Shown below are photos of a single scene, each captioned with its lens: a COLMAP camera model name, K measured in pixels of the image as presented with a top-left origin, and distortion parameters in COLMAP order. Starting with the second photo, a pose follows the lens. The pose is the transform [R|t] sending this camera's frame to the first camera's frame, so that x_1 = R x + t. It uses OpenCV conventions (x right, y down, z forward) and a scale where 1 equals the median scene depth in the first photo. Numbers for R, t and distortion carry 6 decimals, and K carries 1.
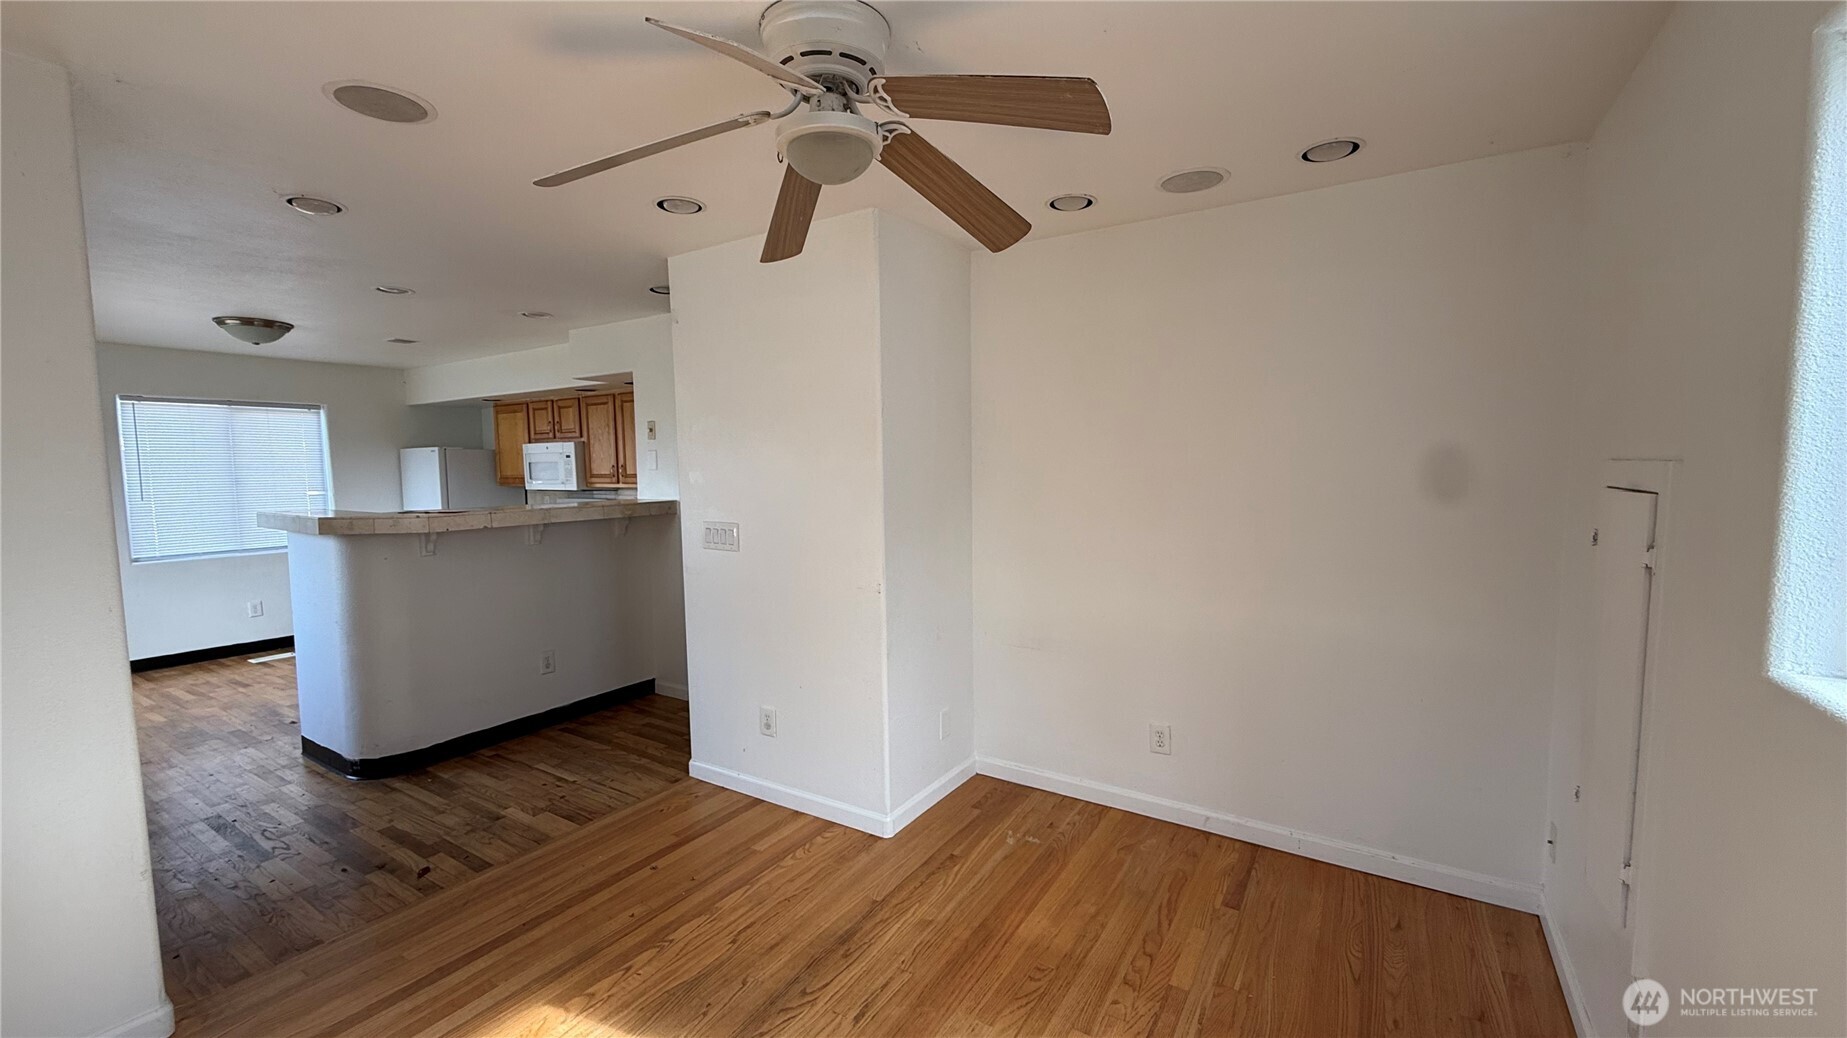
lens RADIAL K [[729.2, 0, 933.1], [0, 729.2, 524.0], [0, 0, 1]] dist [-0.002591, 0.000212]
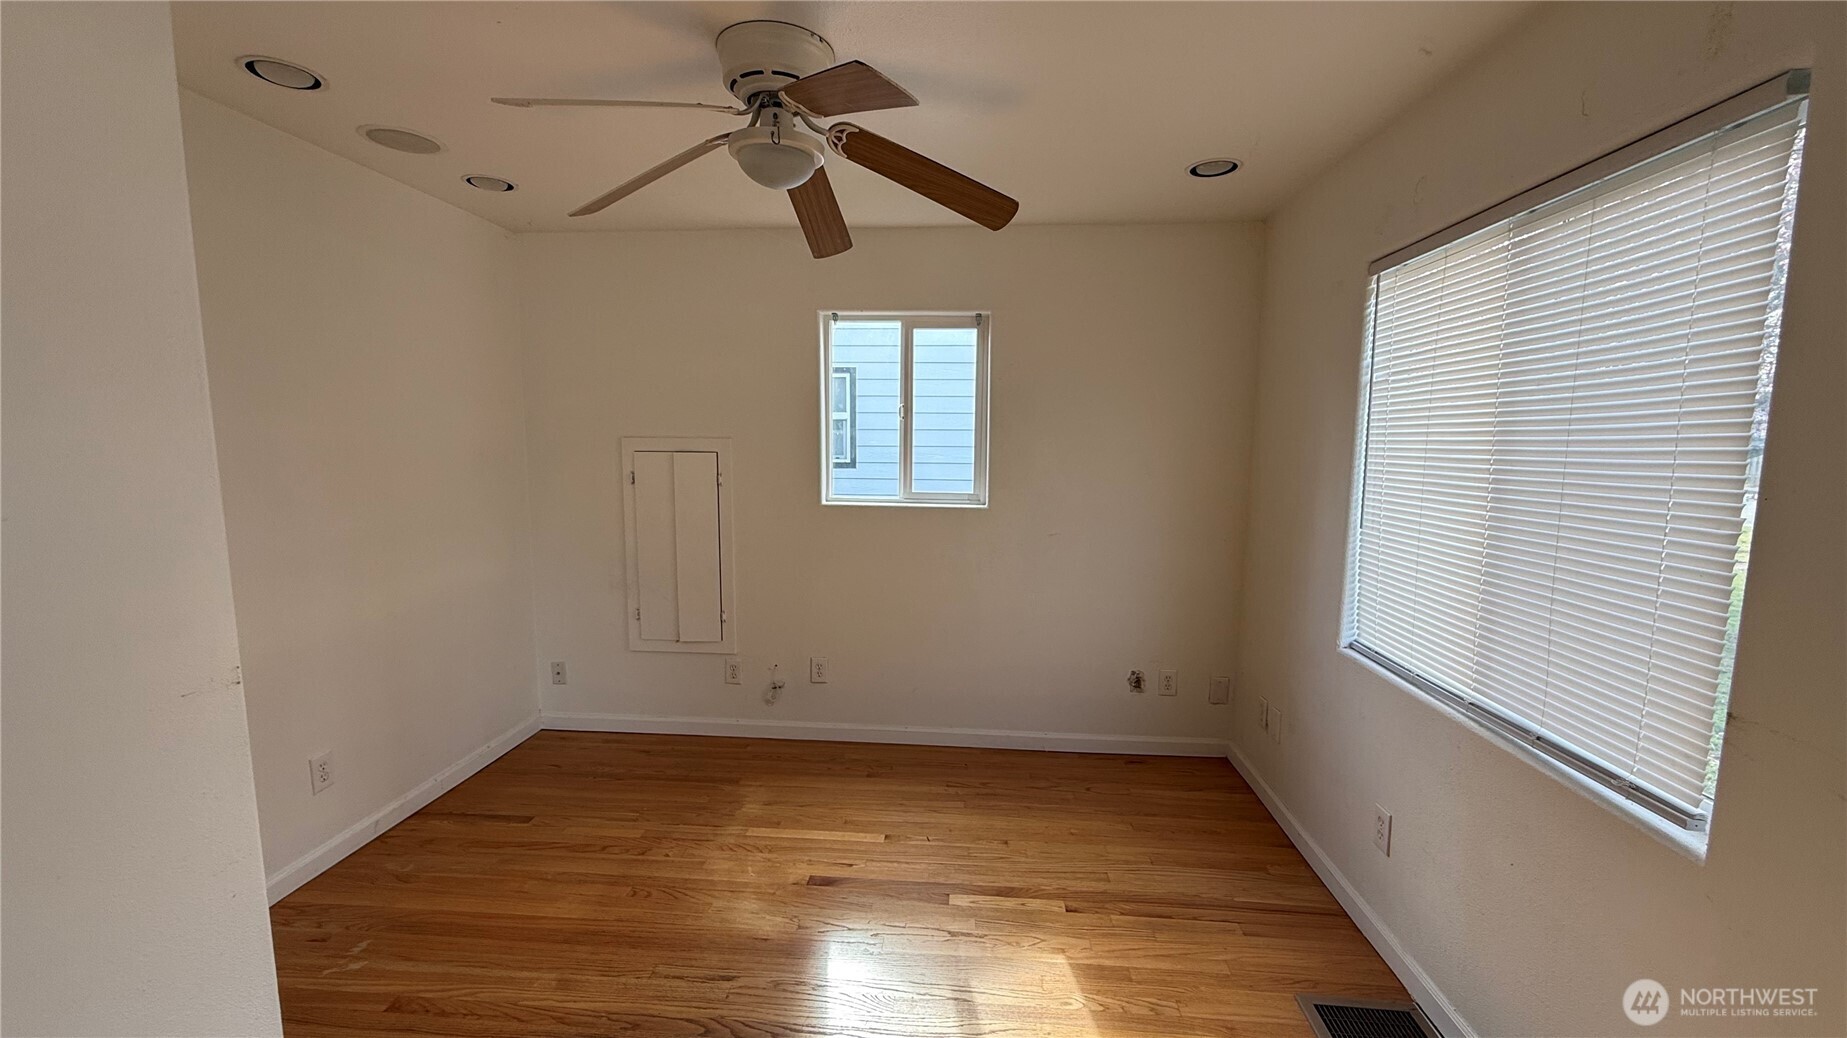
lens RADIAL K [[729.2, 0, 929.9], [0, 729.2, 520.3], [0, 0, 1]] dist [-0.002591, 0.000212]
pose [[-0.458100, -0.101660, 0.883068, -0.826760], [0.062702, 0.987268, 0.146183, -0.069908], [-0.886686, 0.122337, -0.445894, 0.869657]]
